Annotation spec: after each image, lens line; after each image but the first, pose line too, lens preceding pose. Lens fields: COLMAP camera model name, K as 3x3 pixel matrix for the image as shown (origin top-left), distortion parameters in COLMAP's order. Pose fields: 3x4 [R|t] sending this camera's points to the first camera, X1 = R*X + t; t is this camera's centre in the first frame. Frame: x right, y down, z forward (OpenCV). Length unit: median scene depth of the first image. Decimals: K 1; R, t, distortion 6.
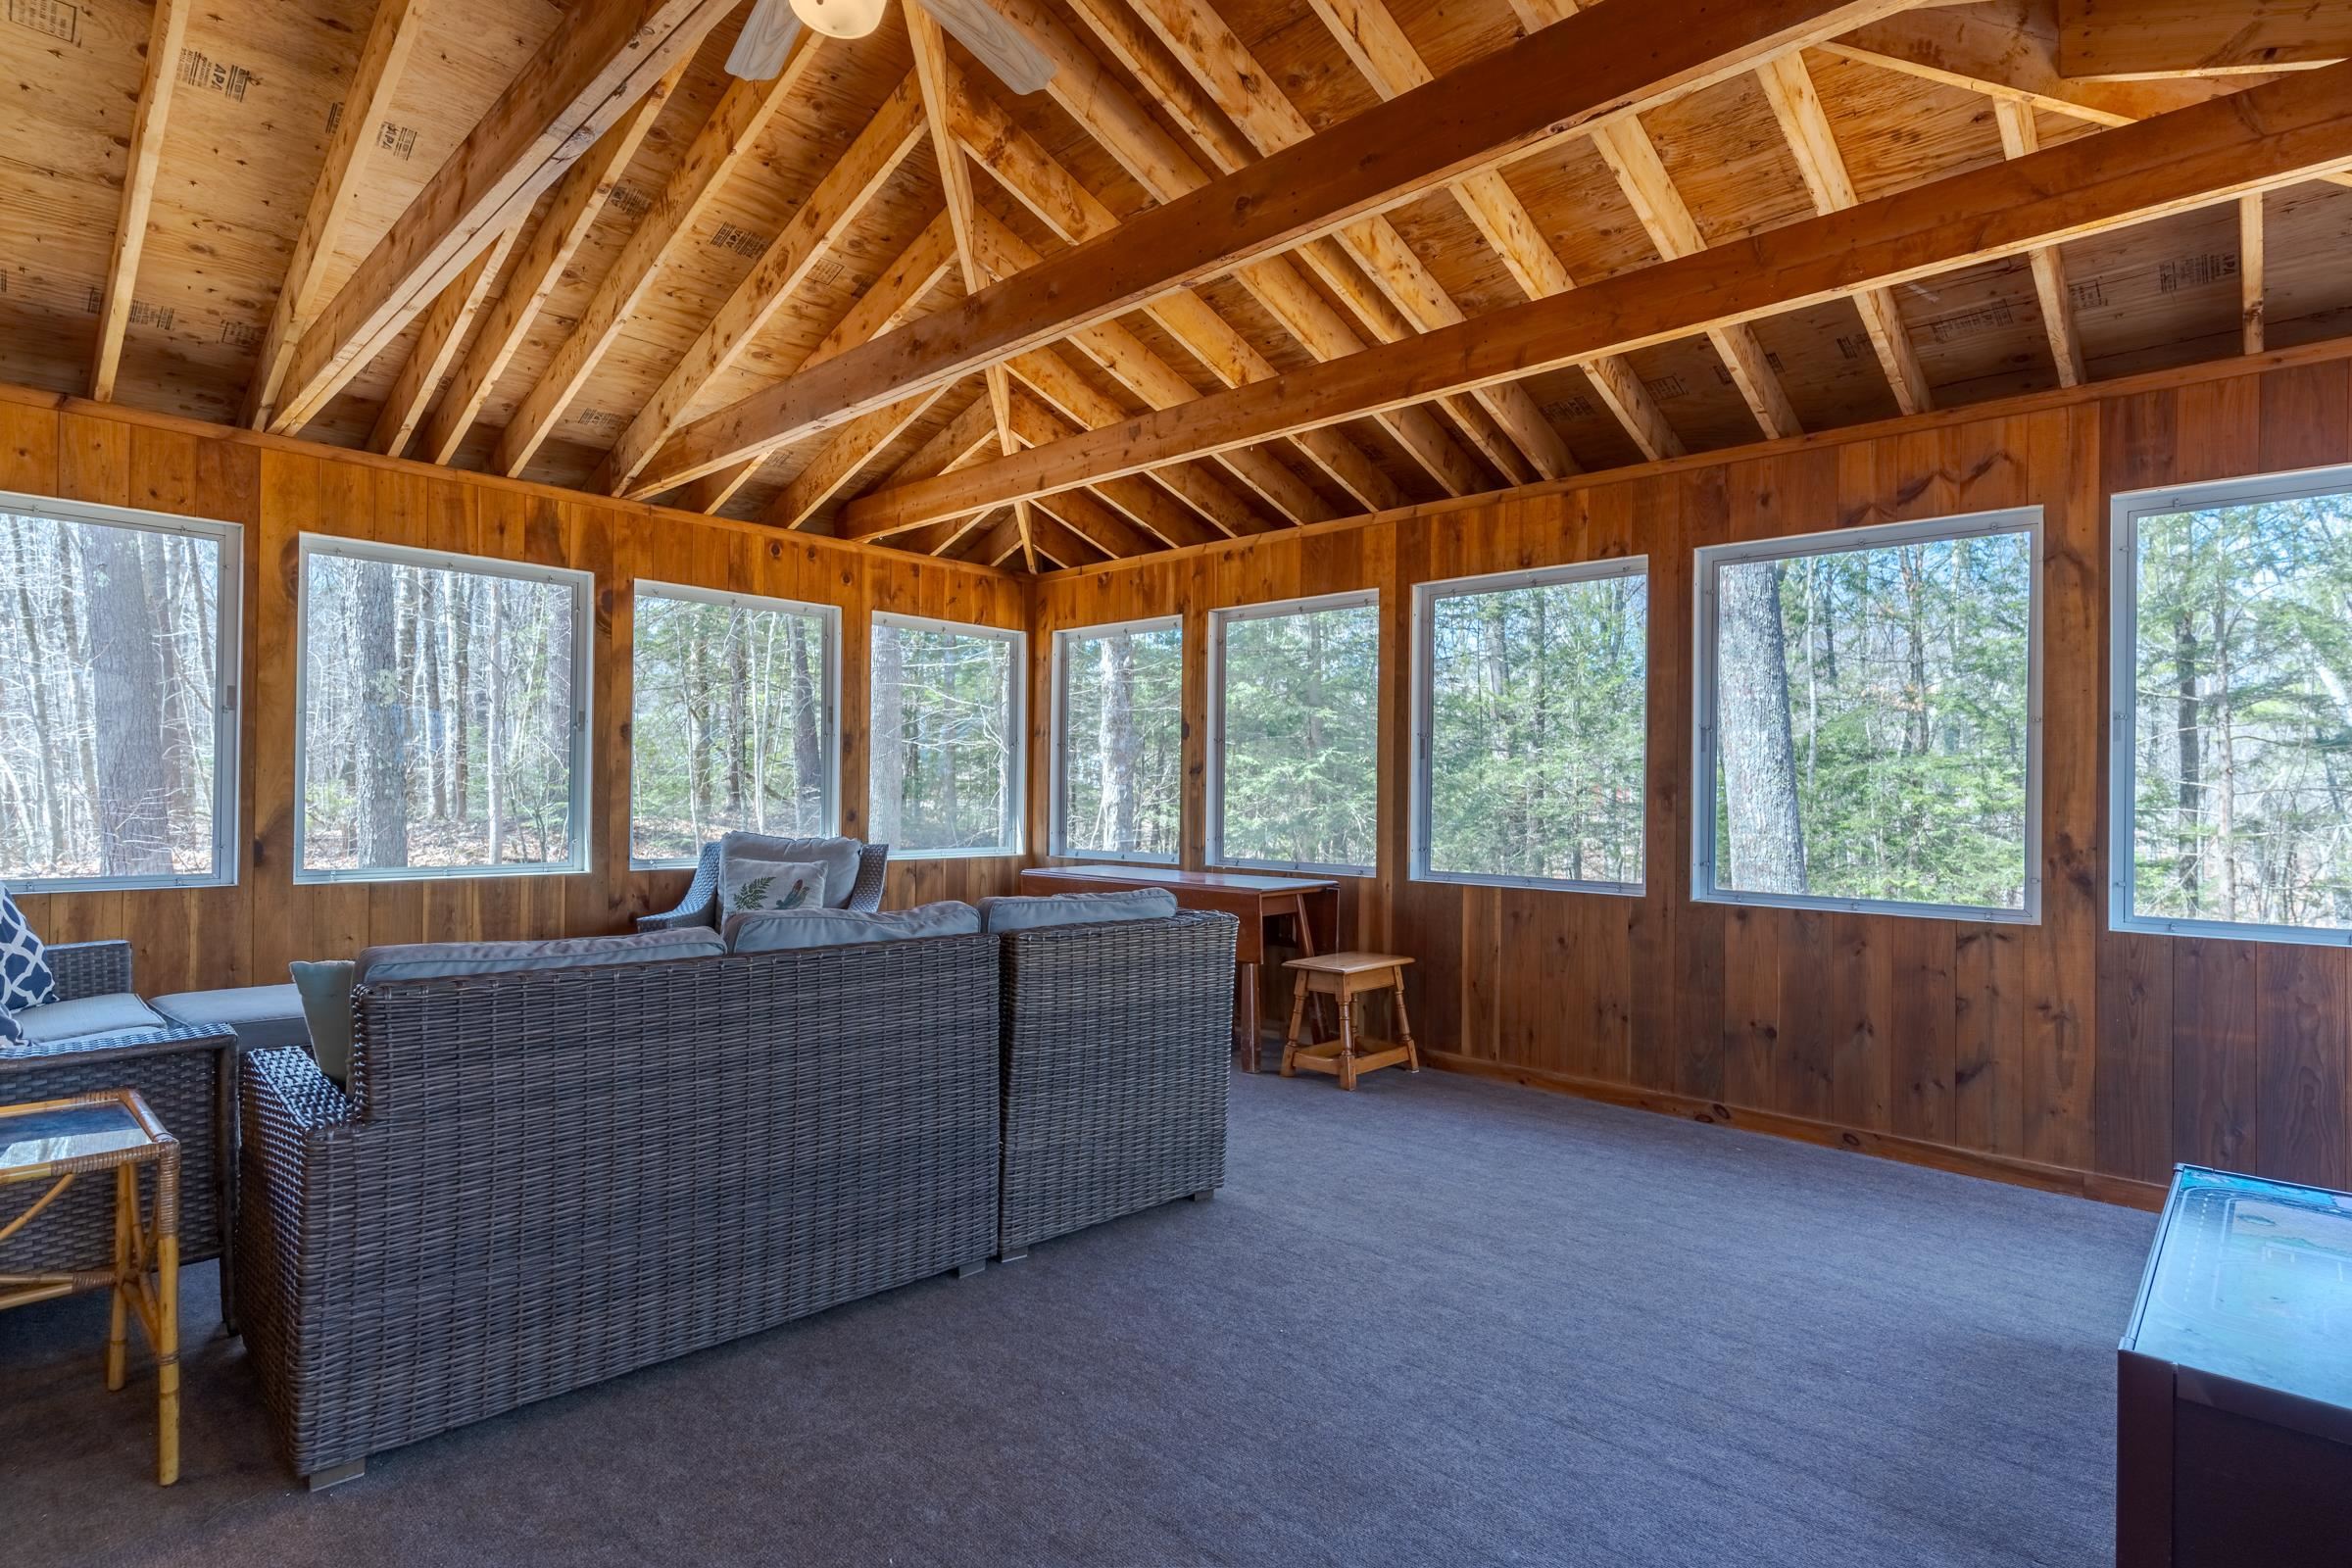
lens RADIAL K [[1175.5, 0, 1176.3], [0, 1175.5, 785.9], [0, 0, 1]] dist [0.002938, 0.000674]
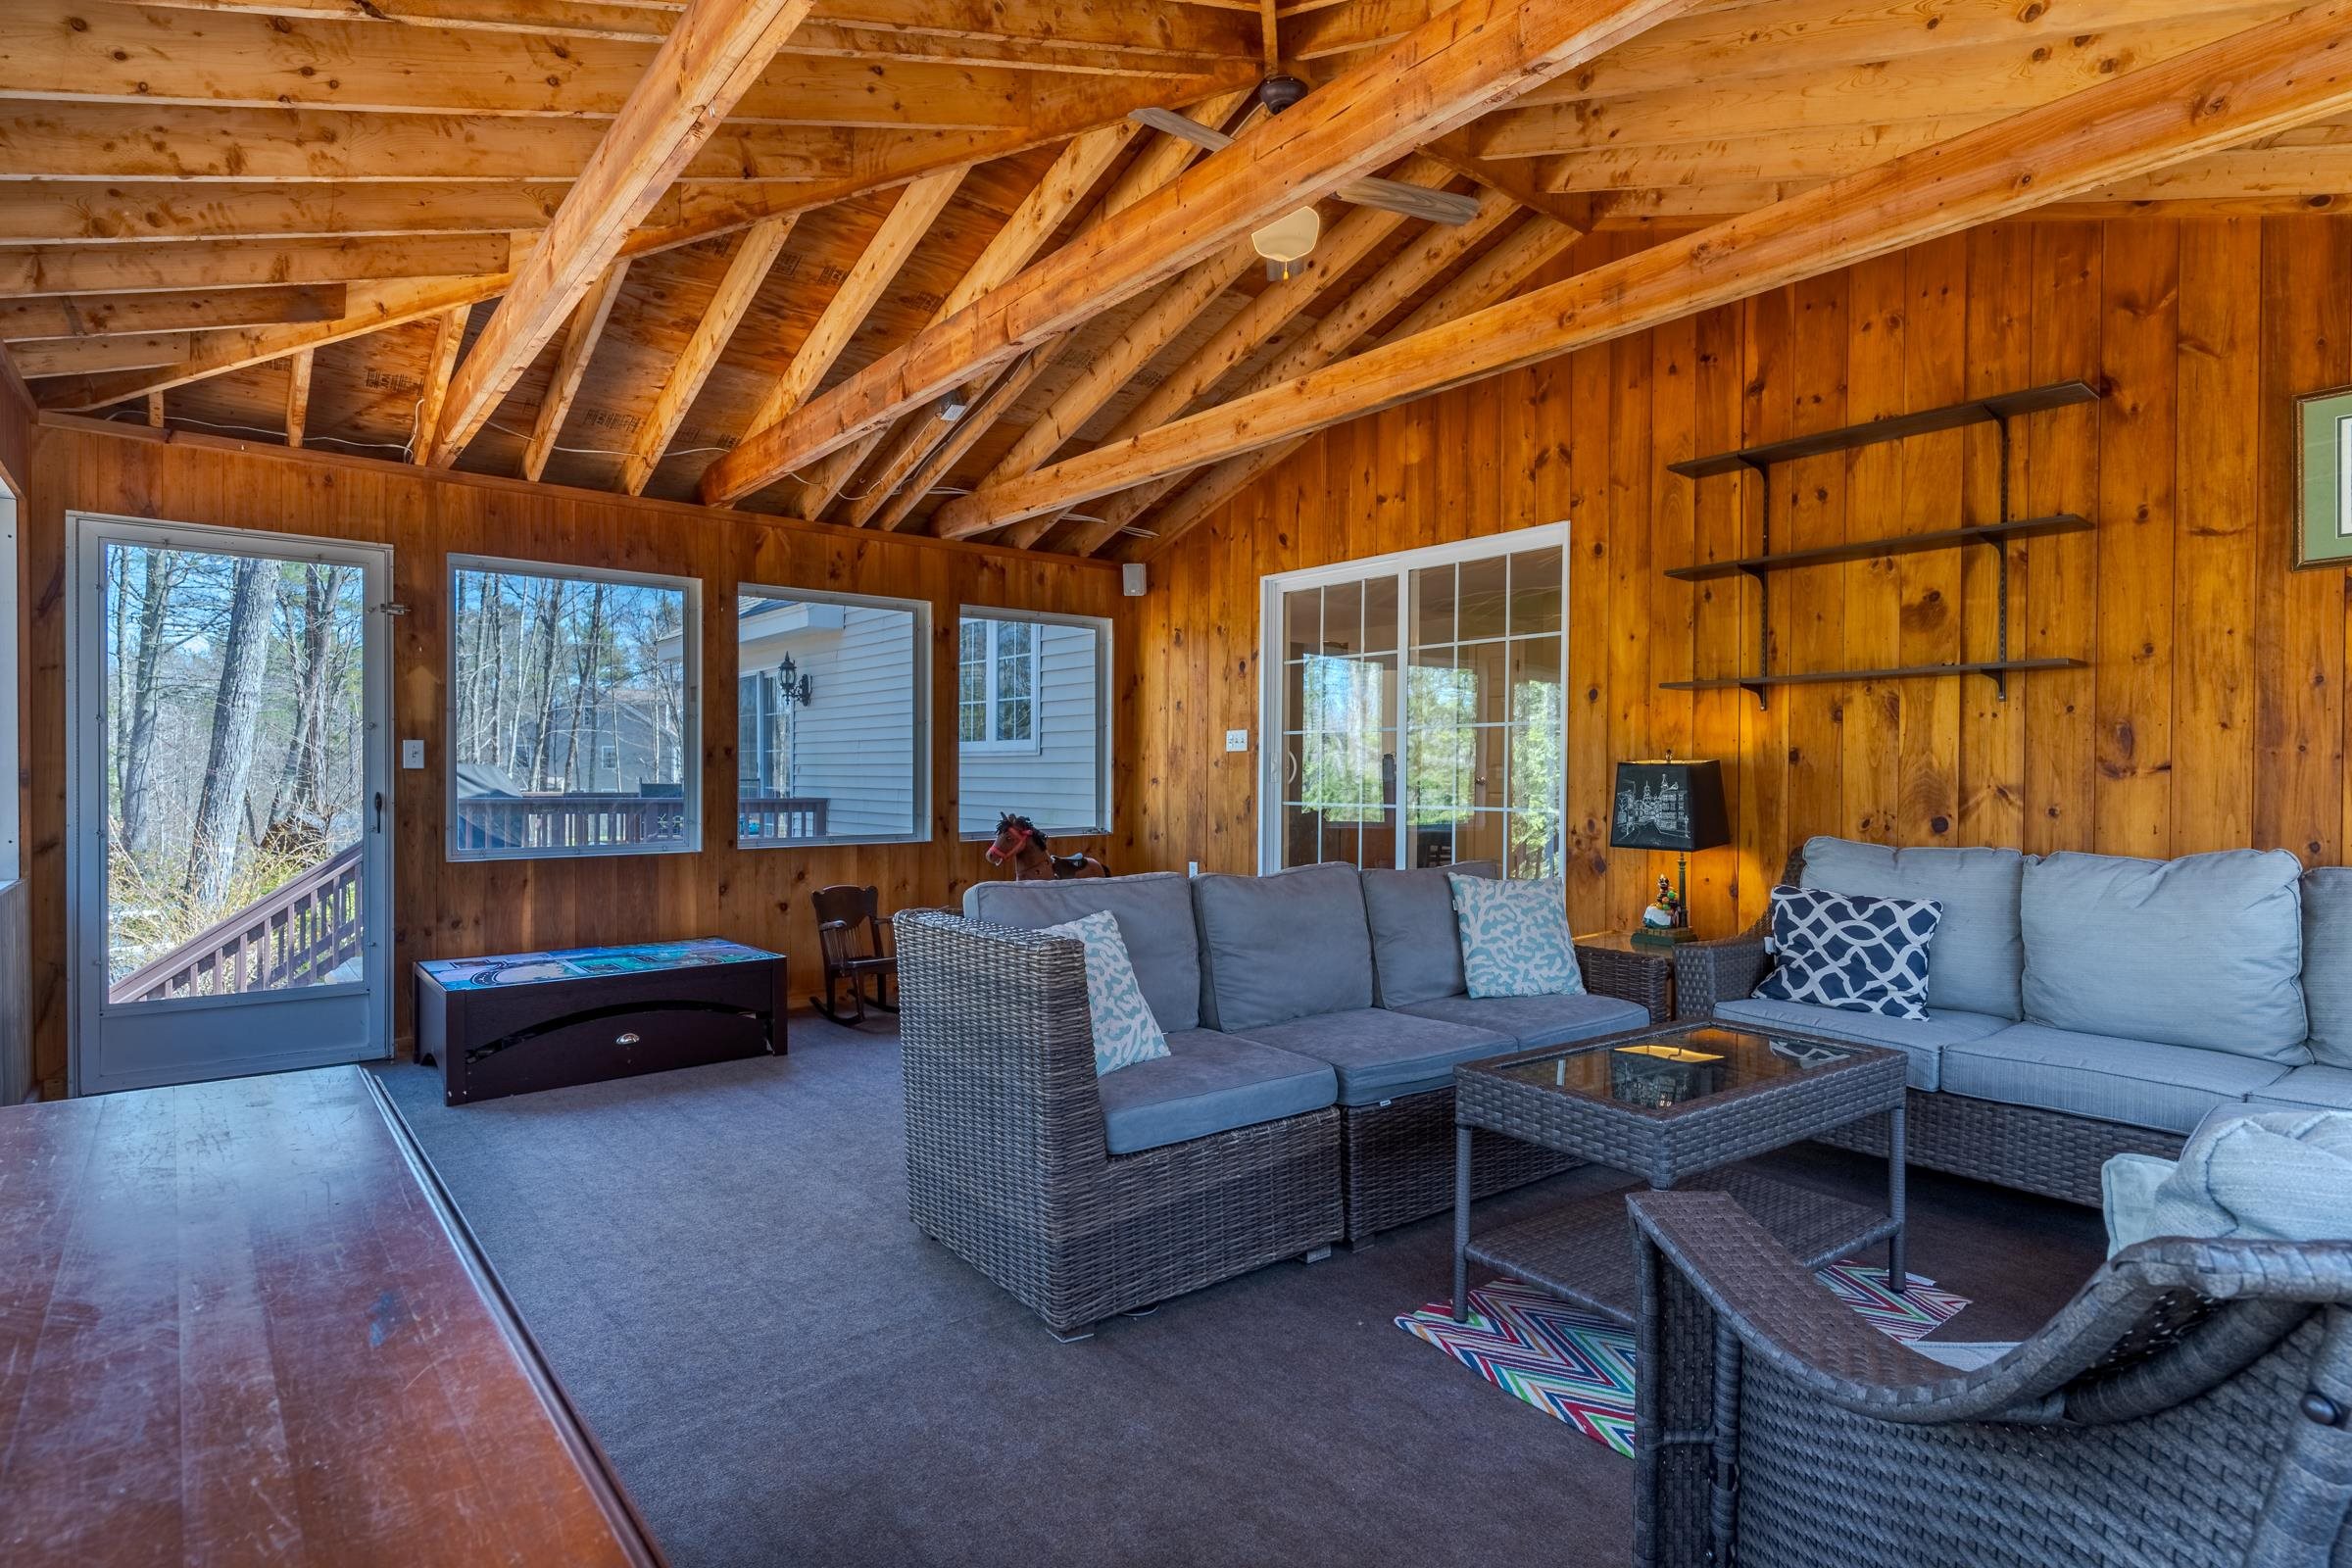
lens RADIAL K [[1175.5, 0, 1176.3], [0, 1175.5, 785.9], [0, 0, 1]] dist [0.002938, 0.000674]
pose [[-0.991398, -0.017302, 0.129735, -0.255429], [-0.017027, 0.999850, 0.003228, 0.010795], [-0.129771, 0.000991, -0.991543, 1.775176]]
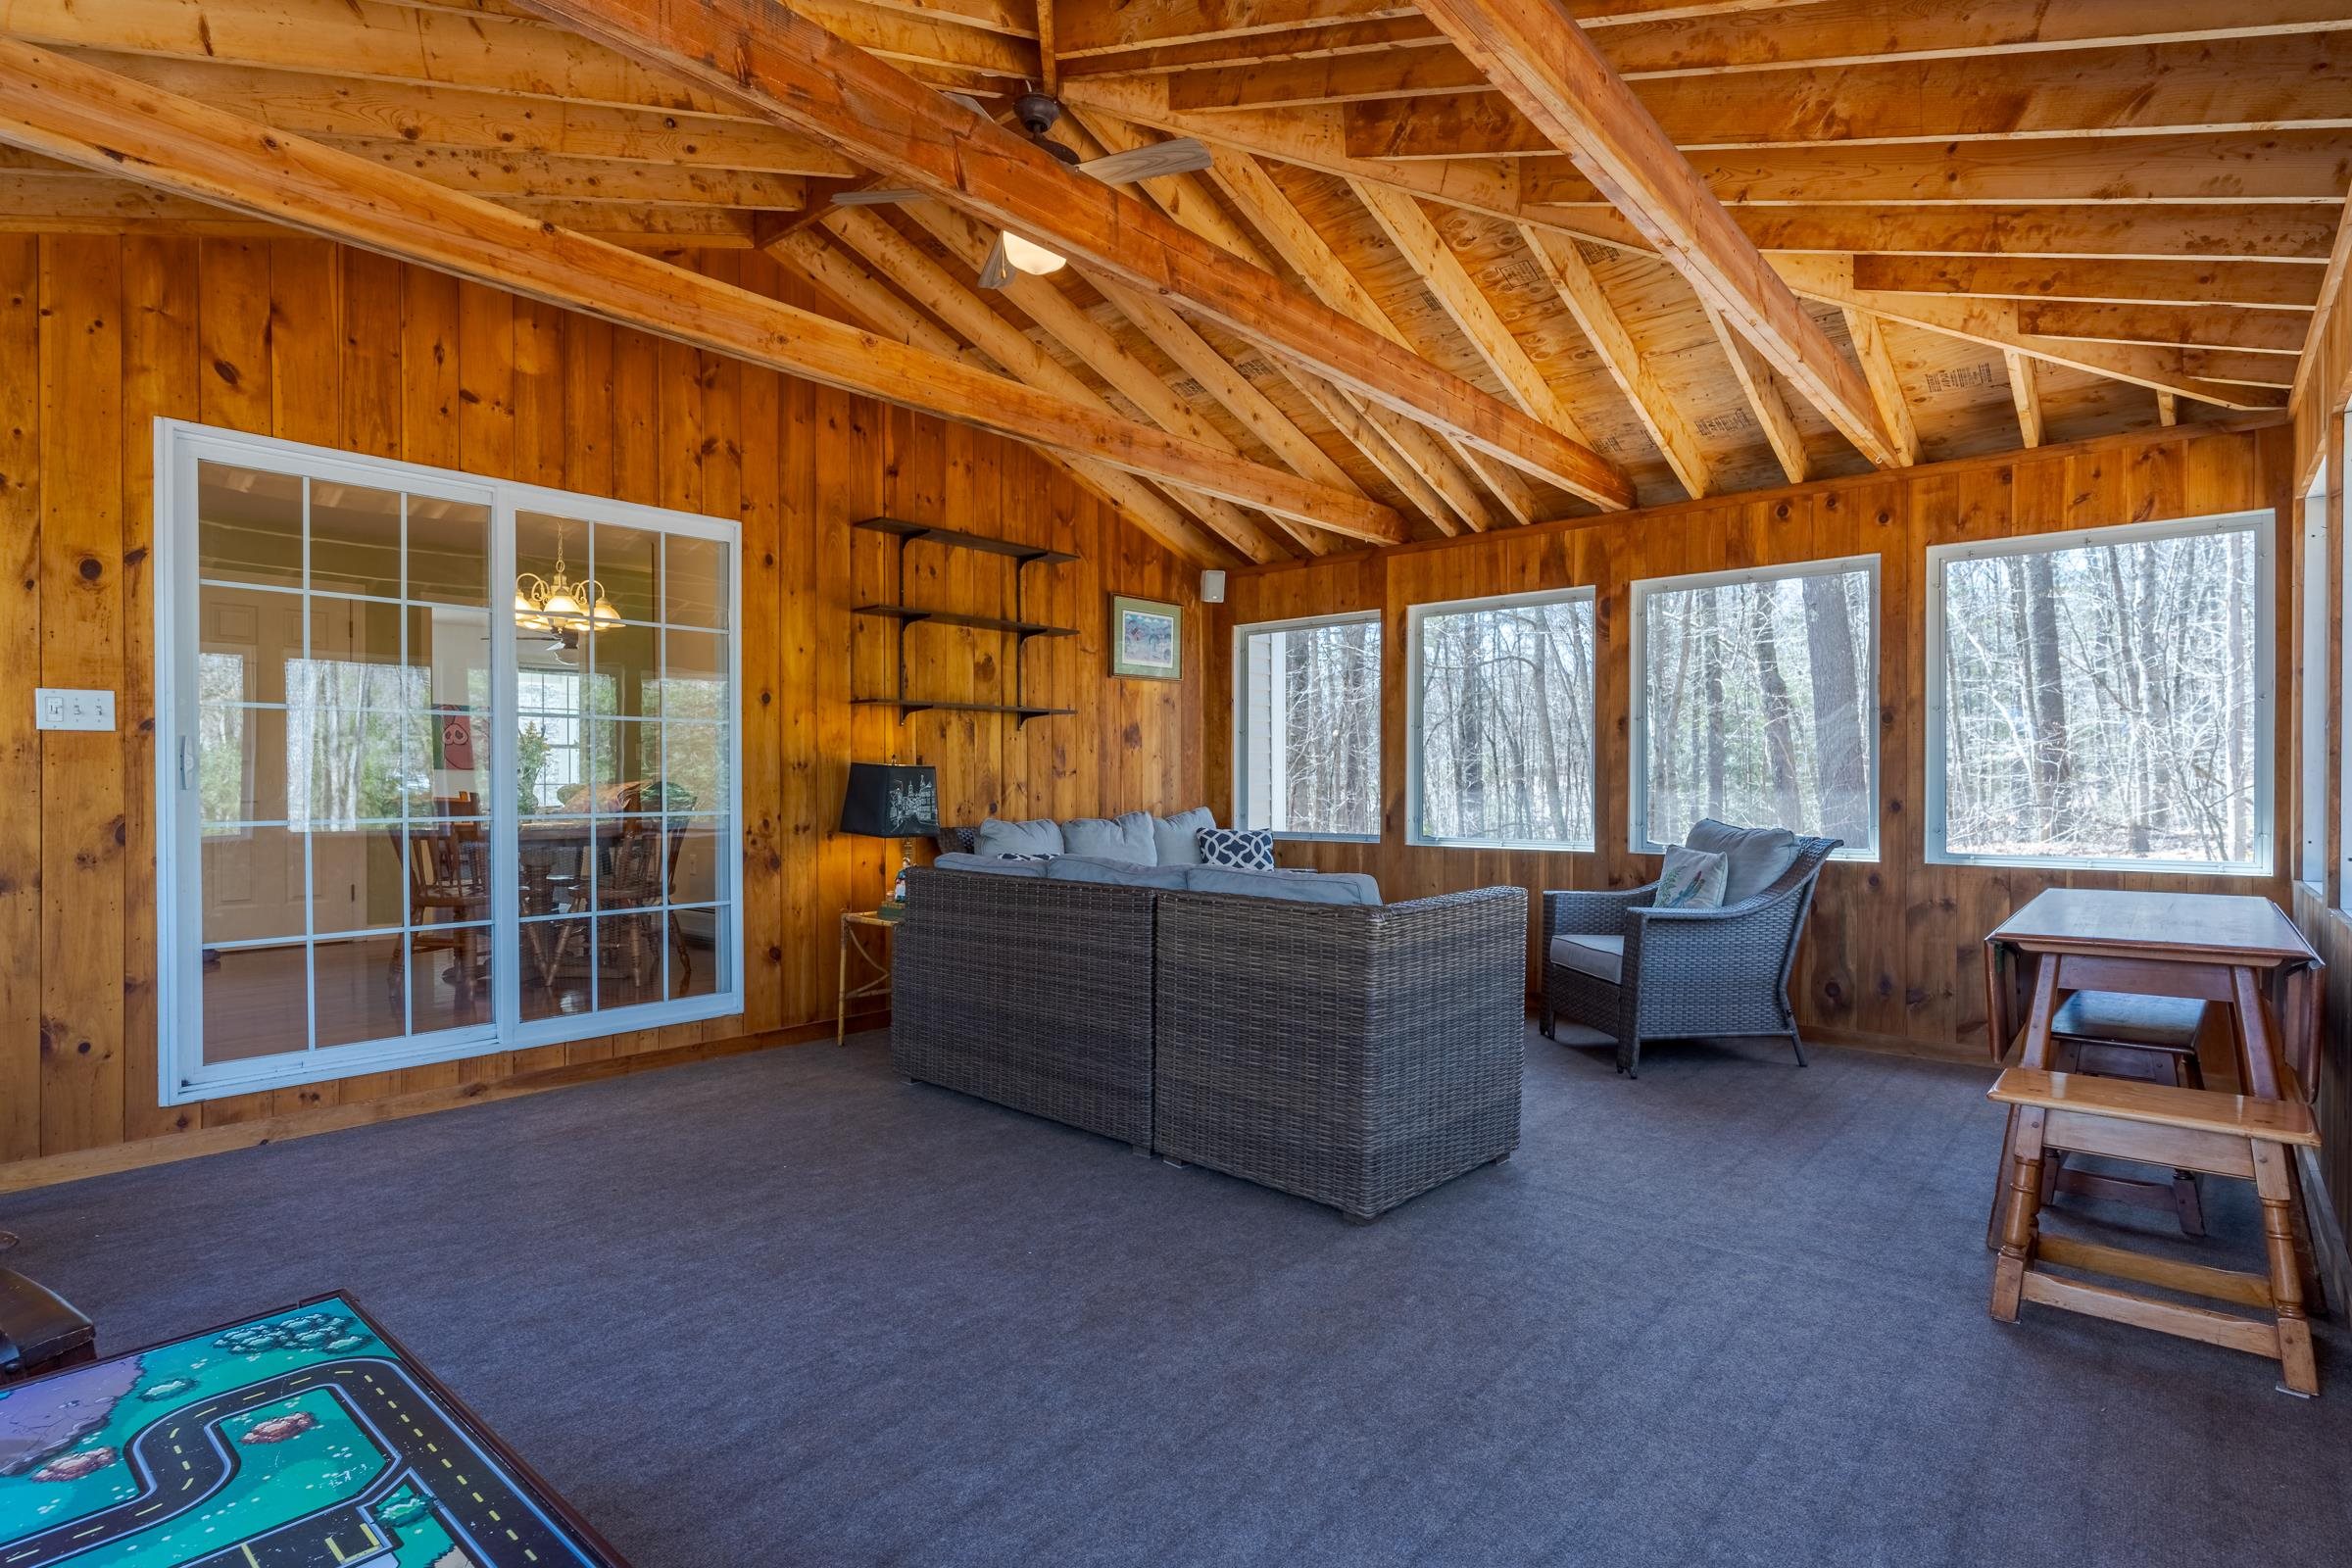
lens RADIAL K [[1175.5, 0, 1176.3], [0, 1175.5, 785.9], [0, 0, 1]] dist [0.002938, 0.000674]
pose [[0.041453, -0.008525, -0.999104, 0.877402], [0.009725, 0.999920, -0.008128, 0.022645], [0.999093, -0.009379, 0.041533, 0.793491]]
